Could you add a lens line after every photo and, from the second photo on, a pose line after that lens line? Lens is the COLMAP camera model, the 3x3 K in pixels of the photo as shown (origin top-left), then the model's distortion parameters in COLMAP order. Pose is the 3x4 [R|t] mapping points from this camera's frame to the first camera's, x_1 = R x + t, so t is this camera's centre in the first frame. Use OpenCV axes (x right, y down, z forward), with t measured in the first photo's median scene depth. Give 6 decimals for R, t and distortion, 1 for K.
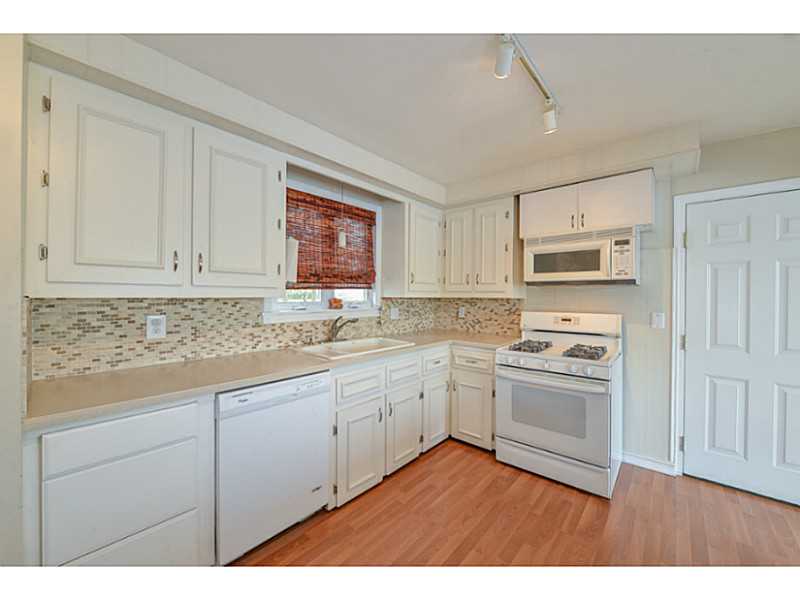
lens RADIAL K [[321.3, 0, 401.5], [0, 321.3, 294.0], [0, 0, 1]] dist [-0.003001, -0.000210]
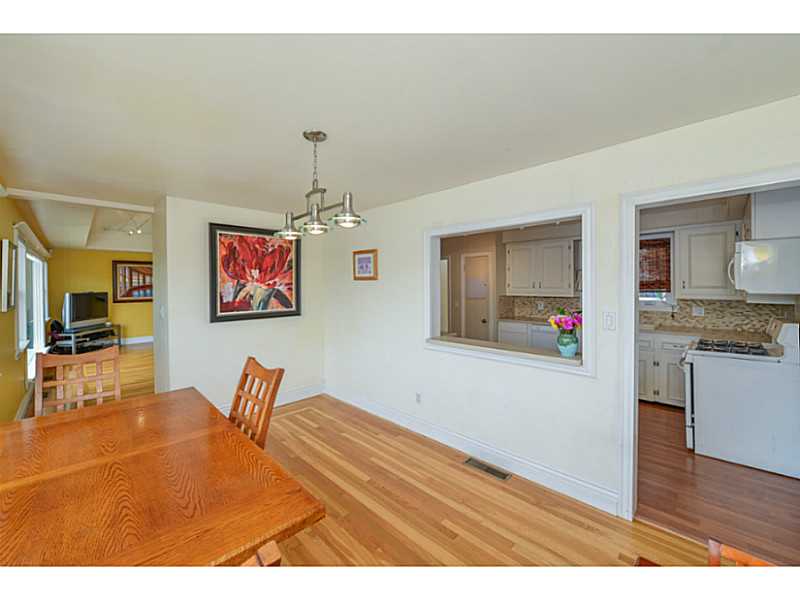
lens RADIAL K [[326.3, 0, 388.1], [0, 326.3, 287.4], [0, 0, 1]] dist [-0.001529, -0.000133]
pose [[-0.094136, -0.003943, -0.995552, 1.463968], [0.005269, 0.999976, -0.004459, -0.037746], [0.995545, -0.005665, -0.094113, -0.102207]]
